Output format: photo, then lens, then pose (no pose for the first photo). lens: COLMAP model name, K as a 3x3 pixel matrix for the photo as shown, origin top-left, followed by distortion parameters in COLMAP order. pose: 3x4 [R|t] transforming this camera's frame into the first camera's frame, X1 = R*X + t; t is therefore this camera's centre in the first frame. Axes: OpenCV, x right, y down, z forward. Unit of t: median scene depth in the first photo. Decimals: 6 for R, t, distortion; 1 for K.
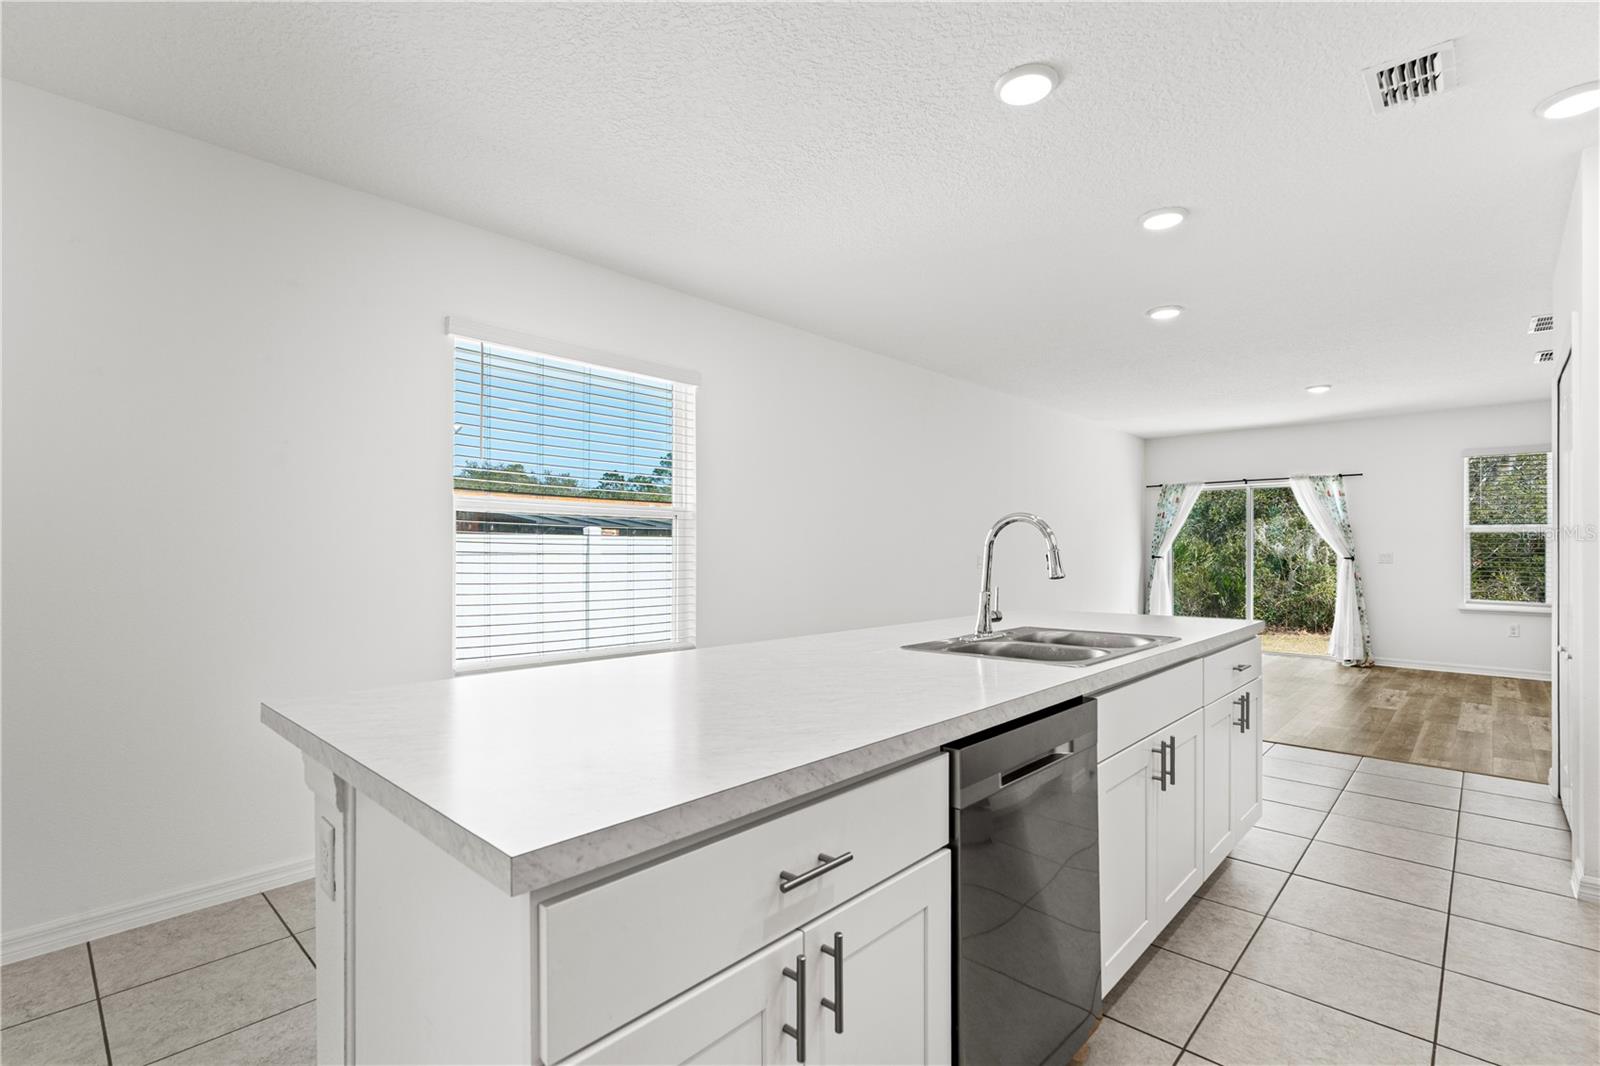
lens RADIAL K [[727.8, 0, 799.0], [0, 727.8, 541.0], [0, 0, 1]] dist [-0.010409, 0.005164]
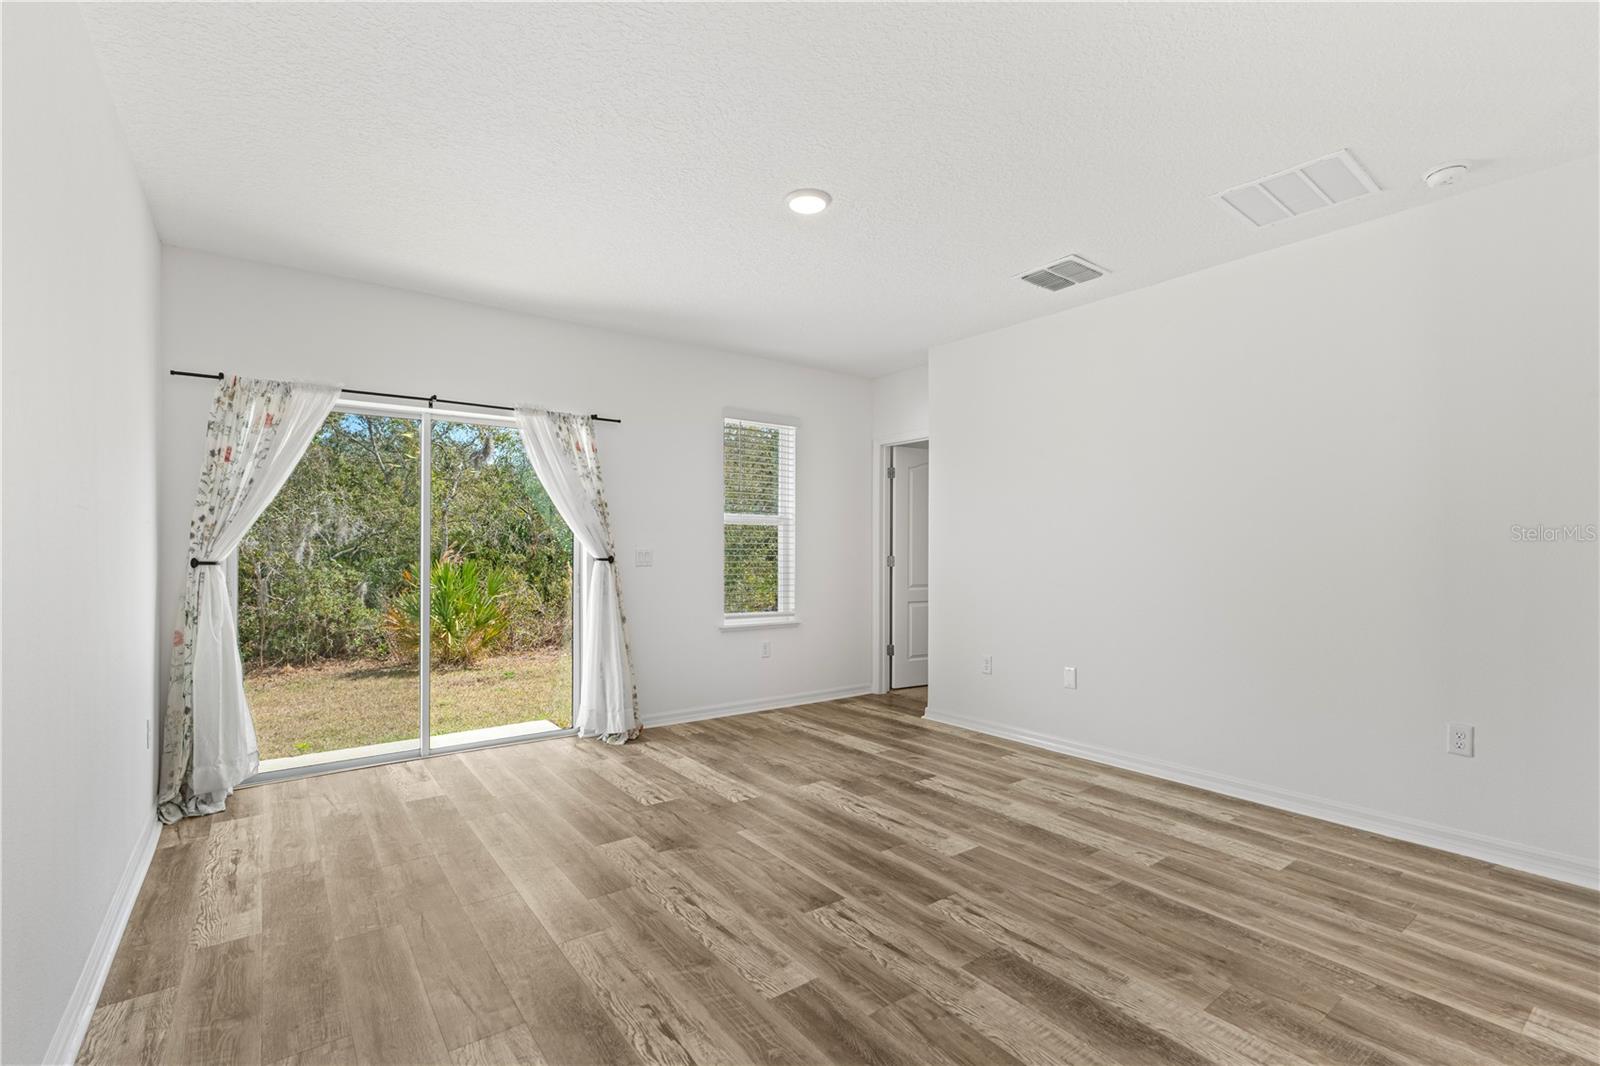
lens RADIAL K [[727.8, 0, 823.2], [0, 727.8, 548.1], [0, 0, 1]] dist [-0.010409, 0.005164]
pose [[0.151208, 0.000548, 0.988502, 0.193560], [-0.009400, 0.999955, 0.000883, 0.012067], [-0.988457, -0.009426, 0.151206, 0.715704]]
